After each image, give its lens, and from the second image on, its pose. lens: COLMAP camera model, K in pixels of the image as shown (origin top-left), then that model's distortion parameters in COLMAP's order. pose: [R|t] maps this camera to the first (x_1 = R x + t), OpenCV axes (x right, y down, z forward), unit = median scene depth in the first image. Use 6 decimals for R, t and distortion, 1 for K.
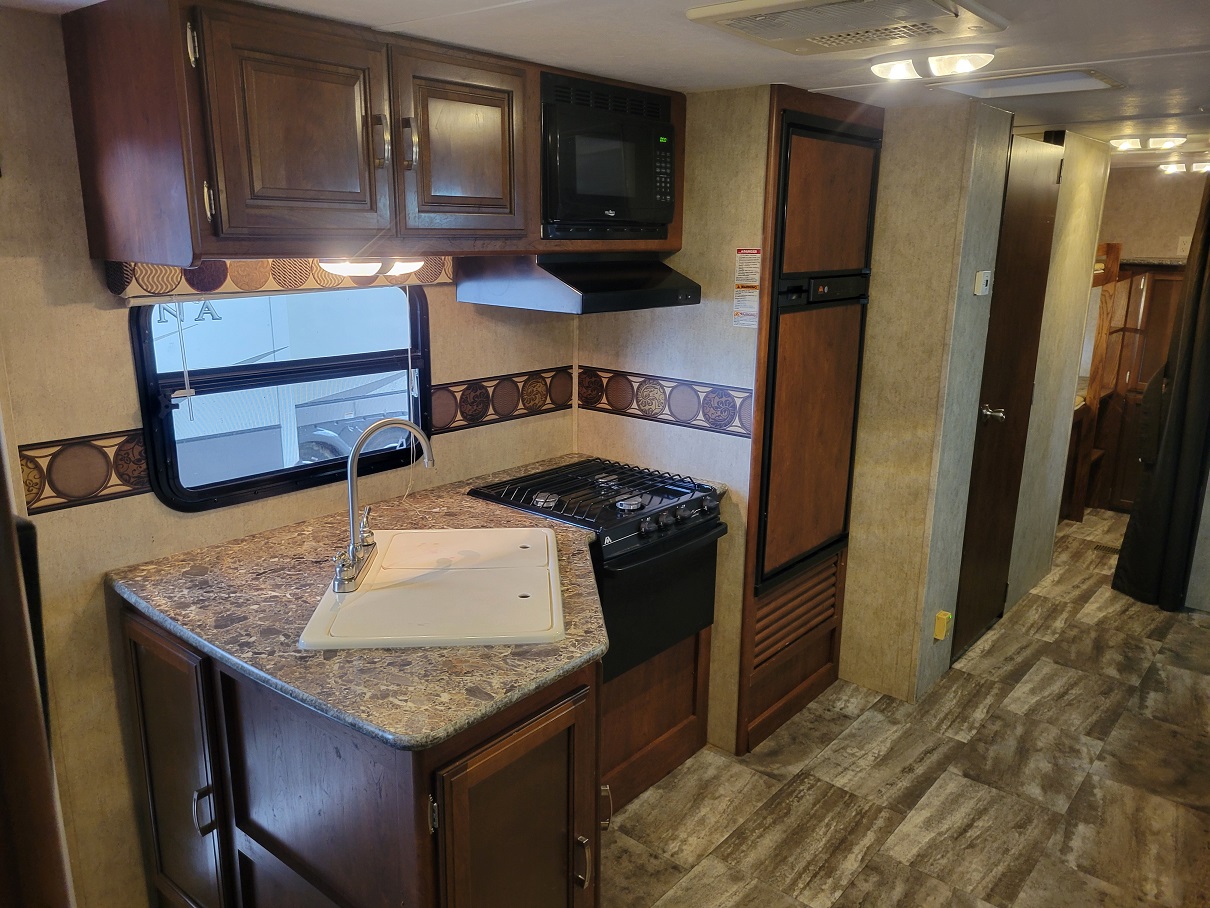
lens RADIAL K [[906.9, 0, 605.0], [0, 906.9, 458.5], [0, 0, 1]] dist [0.054495, -0.040765]
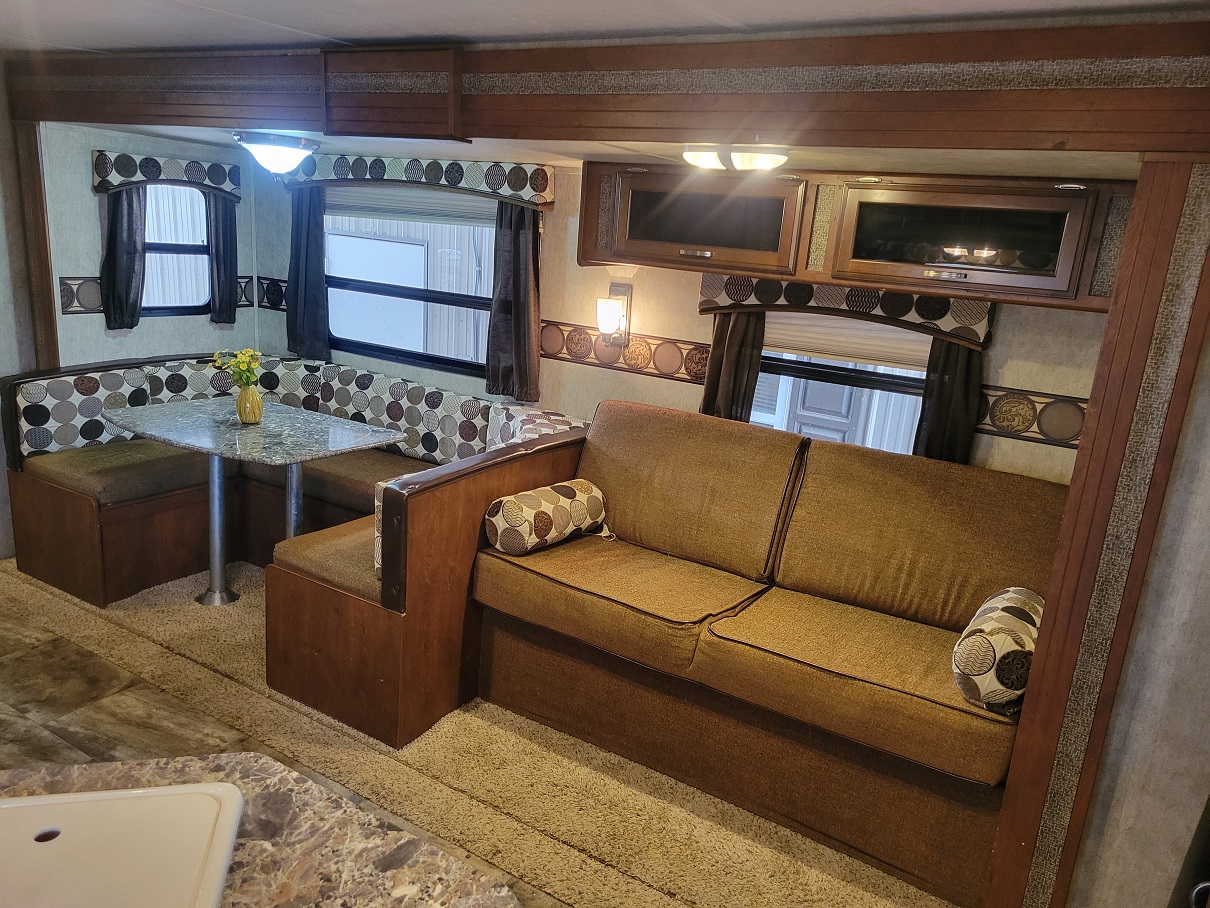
lens RADIAL K [[906.9, 0, 601.3], [0, 906.9, 460.3], [0, 0, 1]] dist [0.054495, -0.040765]
pose [[-0.141383, -0.280313, 0.949440, -0.378642], [0.169574, 0.938041, 0.302199, -0.104738], [-0.975323, 0.203726, -0.085089, 0.442298]]
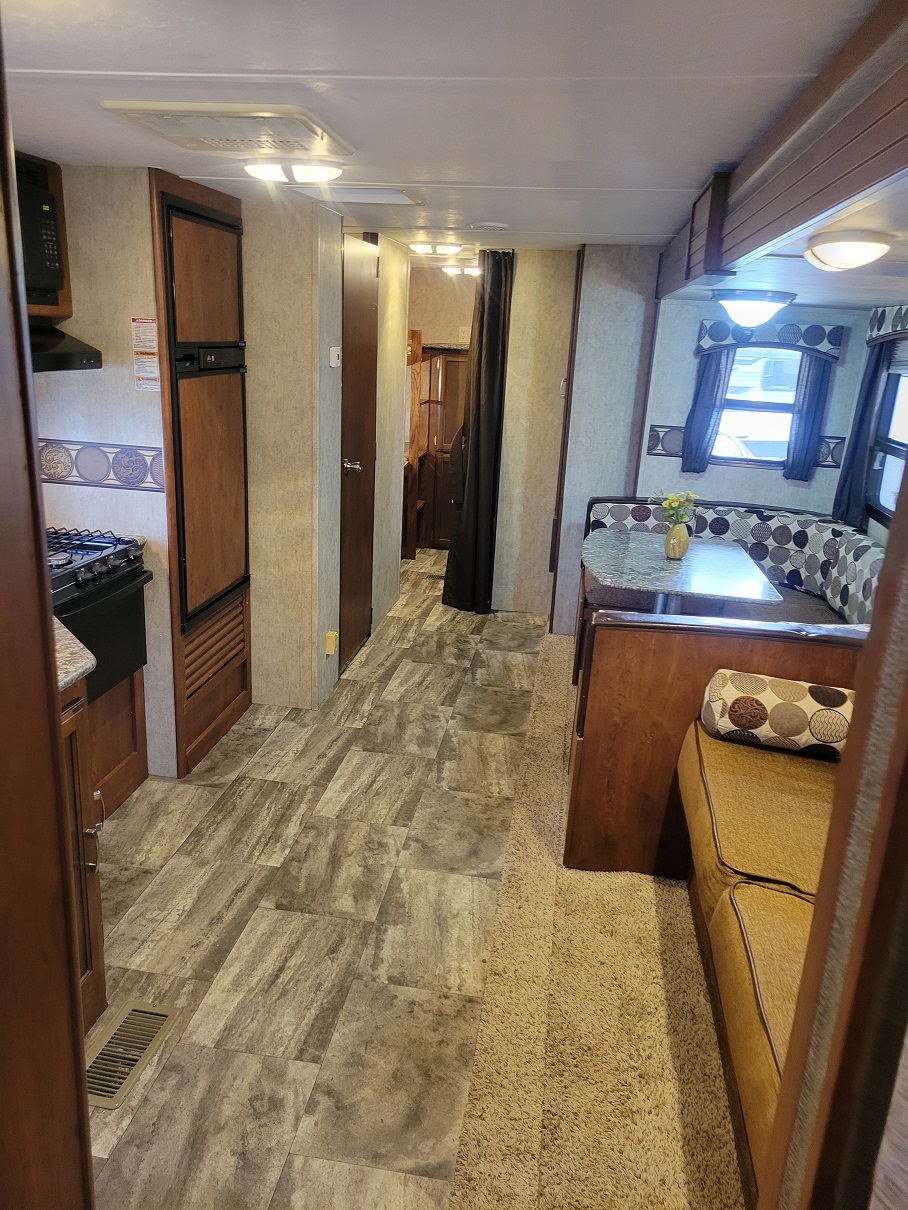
lens RADIAL K [[906.9, 0, 442.2], [0, 906.9, 584.3], [0, 0, 1]] dist [0.054495, -0.040765]
pose [[0.858913, -0.111830, 0.499763, -0.110866], [0.090010, 0.993641, 0.067648, 0.042456], [-0.504150, -0.013120, 0.863516, -0.126109]]
